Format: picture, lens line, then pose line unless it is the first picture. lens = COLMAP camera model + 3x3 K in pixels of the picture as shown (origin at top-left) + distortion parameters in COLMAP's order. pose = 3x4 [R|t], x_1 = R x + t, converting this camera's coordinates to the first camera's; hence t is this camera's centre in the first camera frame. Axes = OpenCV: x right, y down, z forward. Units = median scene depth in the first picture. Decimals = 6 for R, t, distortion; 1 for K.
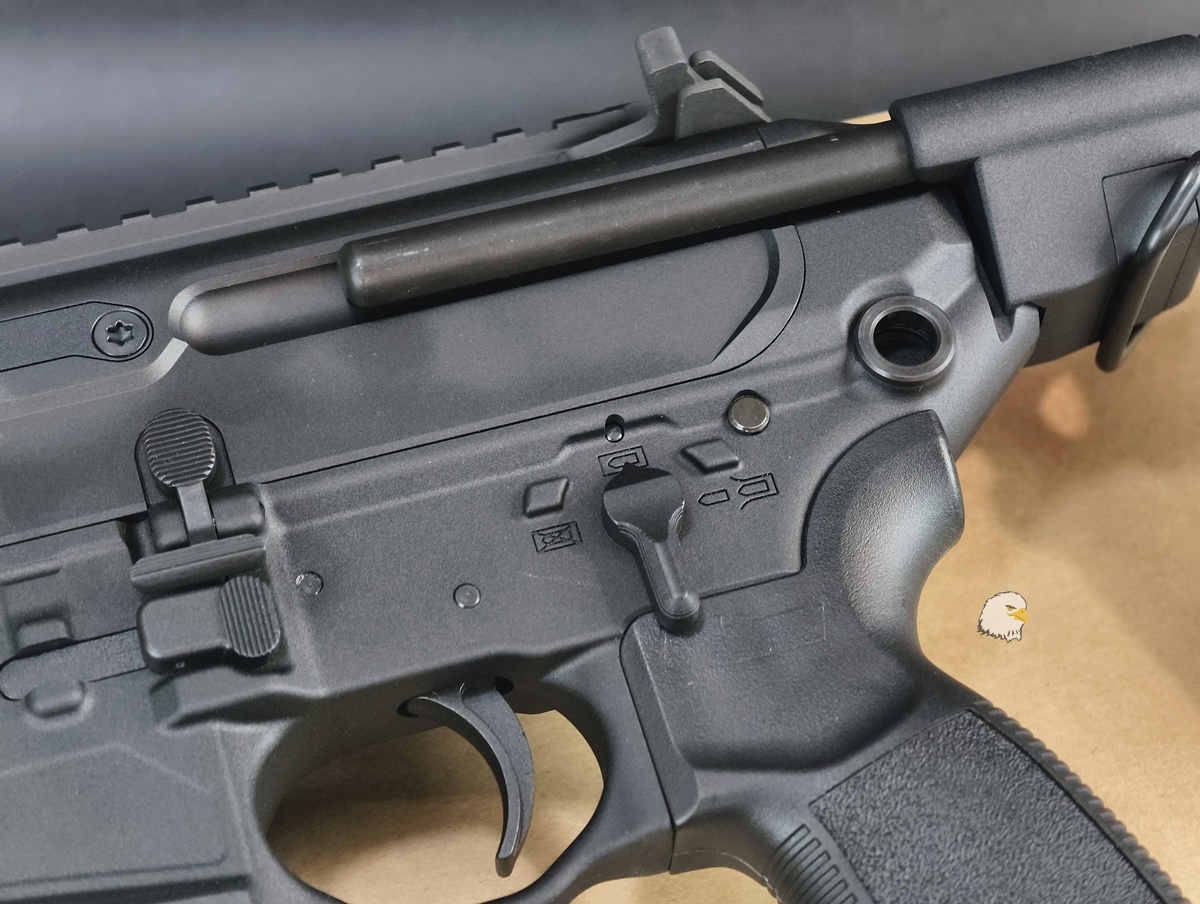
lens RADIAL K [[2921.9, 0, 600.0], [0, 2921.9, 452.0], [0, 0, 1]] dist [0.498851, -2.985006]
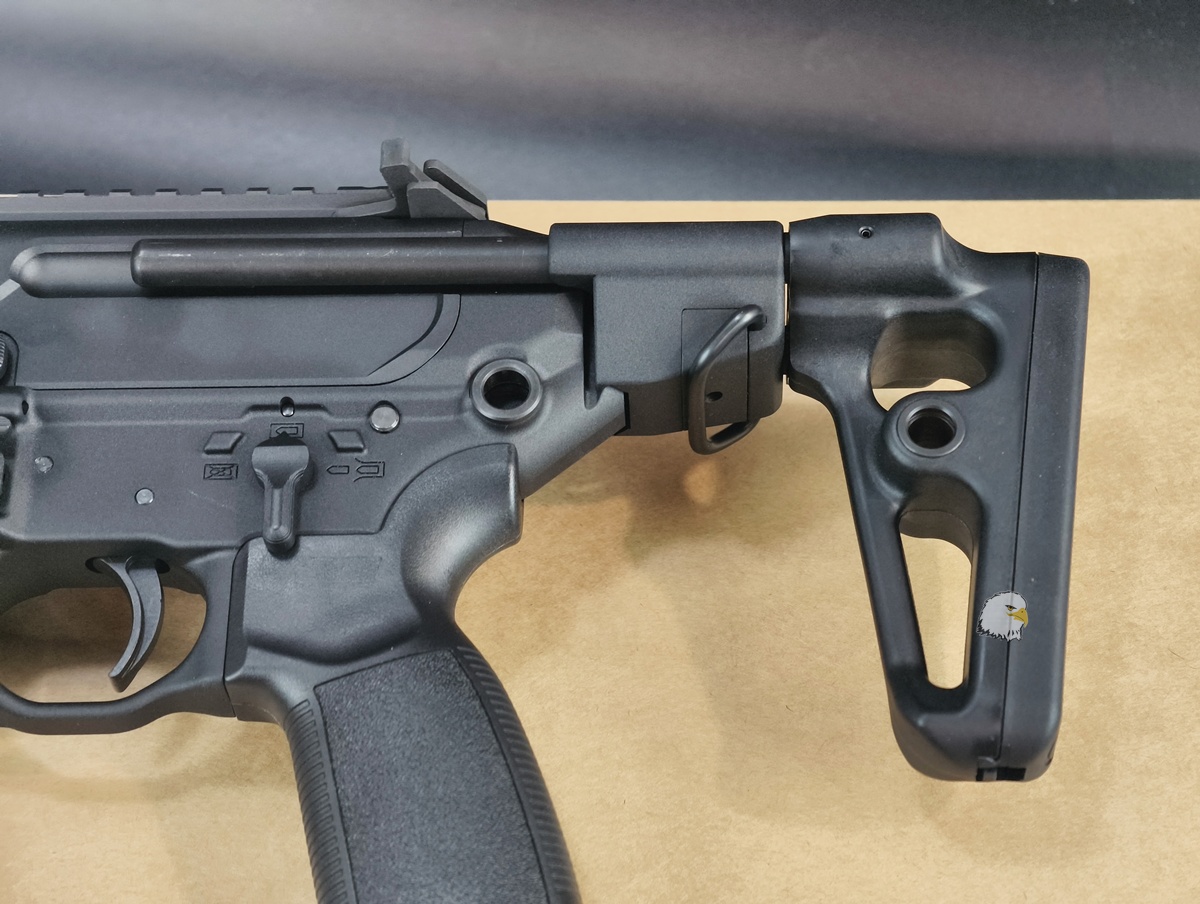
lens RADIAL K [[2921.9, 0, 600.0], [0, 2921.9, 452.0], [0, 0, 1]] dist [0.498851, -2.985006]
pose [[0.955532, 0.216553, -0.200157, 0.436324], [-0.219204, 0.975637, 0.009092, -0.032733], [0.197249, 0.035188, 0.979722, -0.353498]]
